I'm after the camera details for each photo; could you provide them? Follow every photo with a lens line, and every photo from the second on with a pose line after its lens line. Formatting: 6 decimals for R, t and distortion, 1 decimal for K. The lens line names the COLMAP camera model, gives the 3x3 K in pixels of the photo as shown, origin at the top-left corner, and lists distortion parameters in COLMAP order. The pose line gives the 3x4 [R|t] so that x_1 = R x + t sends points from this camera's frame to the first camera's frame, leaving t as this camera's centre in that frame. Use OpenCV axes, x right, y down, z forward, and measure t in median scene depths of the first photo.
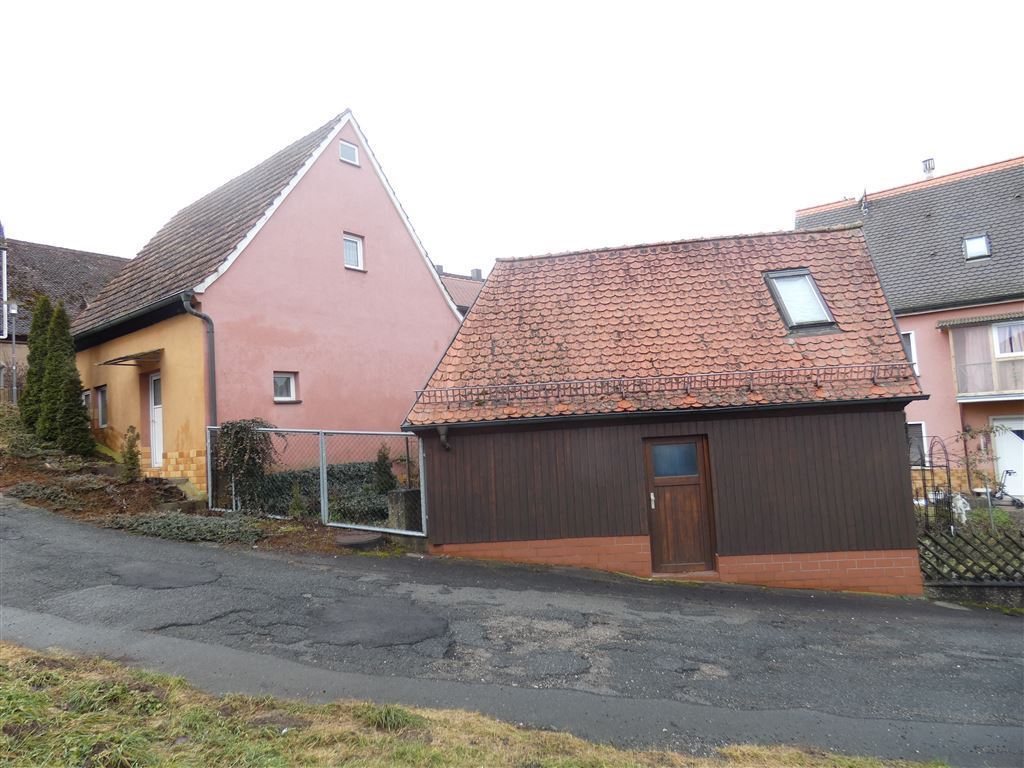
lens RADIAL K [[578.2, 0, 512.0], [0, 578.2, 384.0], [0, 0, 1]] dist [0.005108, 0.002972]
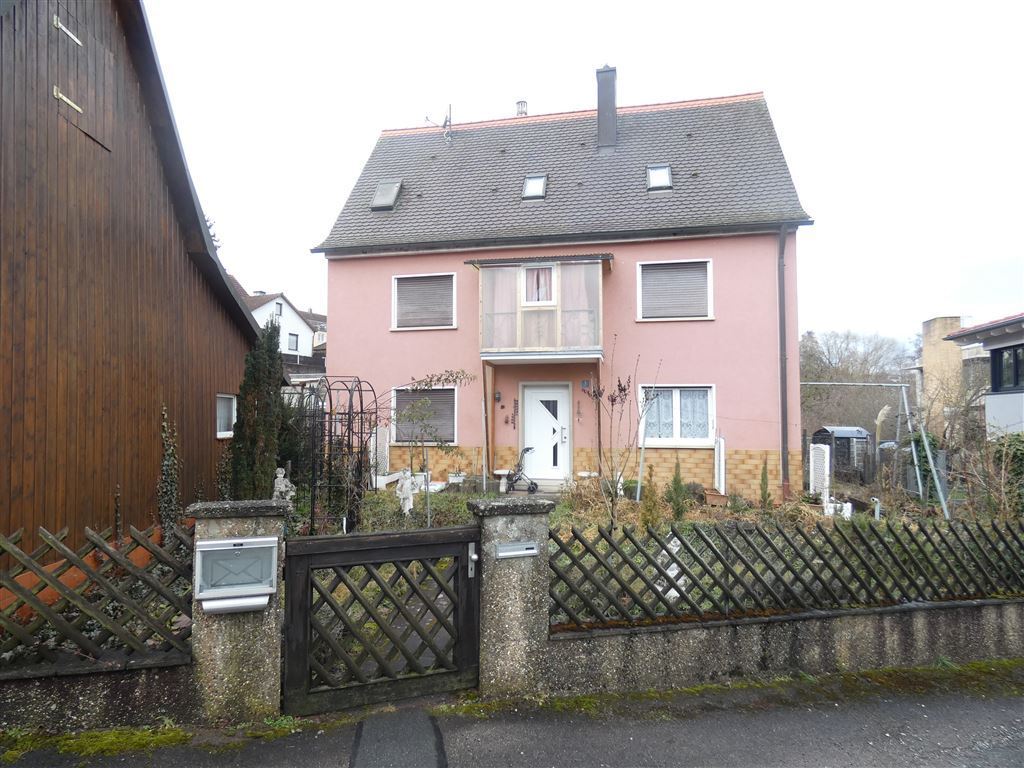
lens RADIAL K [[578.2, 0, 512.0], [0, 578.2, 384.0], [0, 0, 1]] dist [0.005108, 0.002972]
pose [[0.896585, 0.075549, 0.436380, 0.466798], [-0.075230, 0.997003, -0.018041, 0.075545], [-0.436435, -0.016653, 0.899582, 0.276461]]
